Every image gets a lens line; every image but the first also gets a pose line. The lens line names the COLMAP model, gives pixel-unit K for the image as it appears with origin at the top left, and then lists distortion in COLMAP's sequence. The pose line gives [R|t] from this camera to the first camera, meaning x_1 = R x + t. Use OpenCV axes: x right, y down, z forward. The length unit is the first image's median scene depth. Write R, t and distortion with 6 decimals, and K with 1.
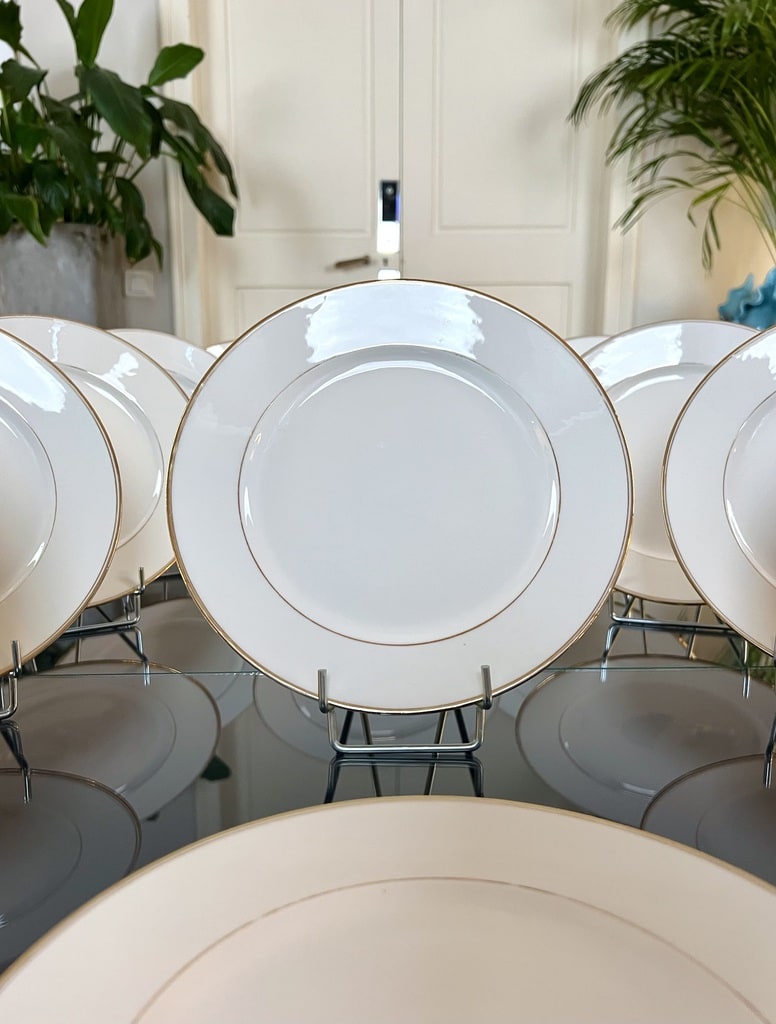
lens RADIAL K [[817.0, 0, 383.6], [0, 817.0, 557.3], [0, 0, 1]] dist [0.026775, -0.003192]
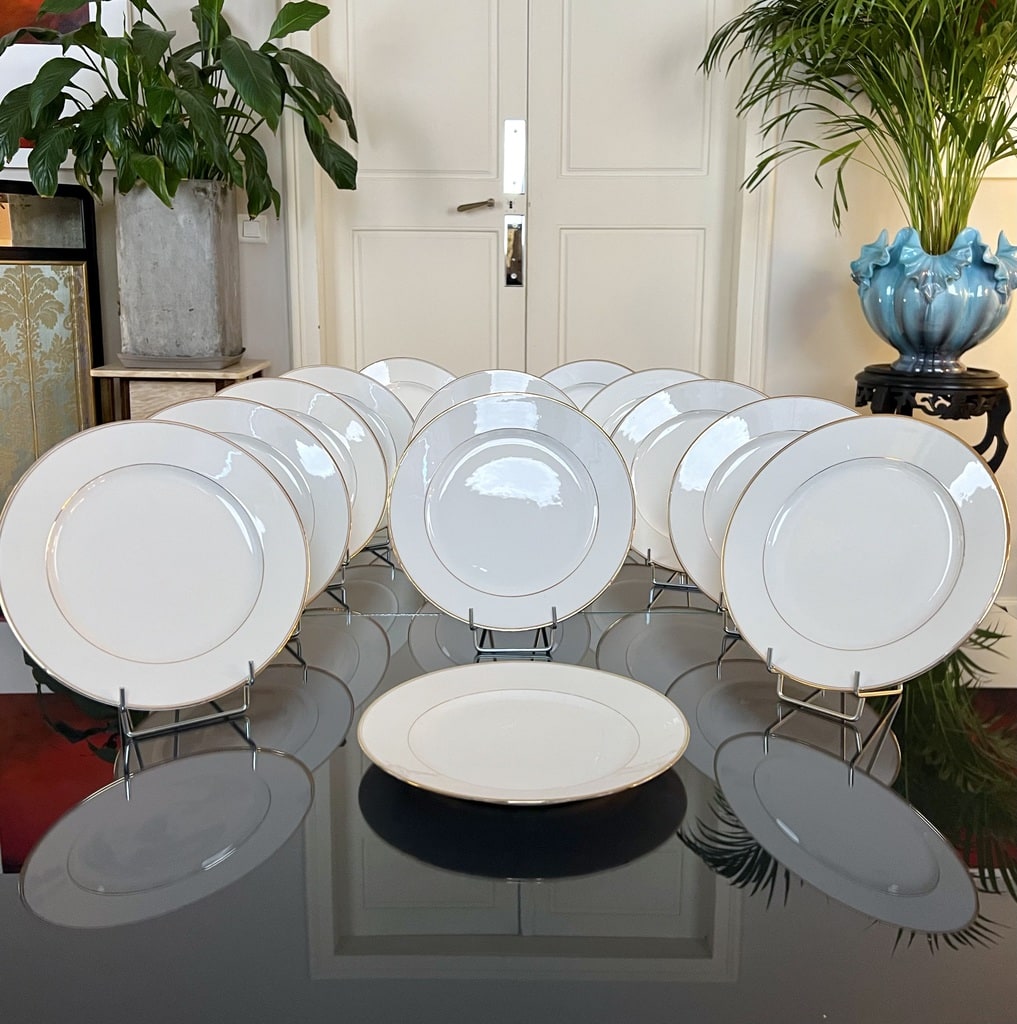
lens RADIAL K [[1047.3, 0, 512.7], [0, 1047.3, 505.8], [0, 0, 1]] dist [0.042926, 0.000000]
pose [[0.999977, 0.005762, 0.003597, 0.002737], [-0.005782, 0.999968, 0.005516, -0.022006], [-0.003565, -0.005536, 0.999978, -0.270023]]
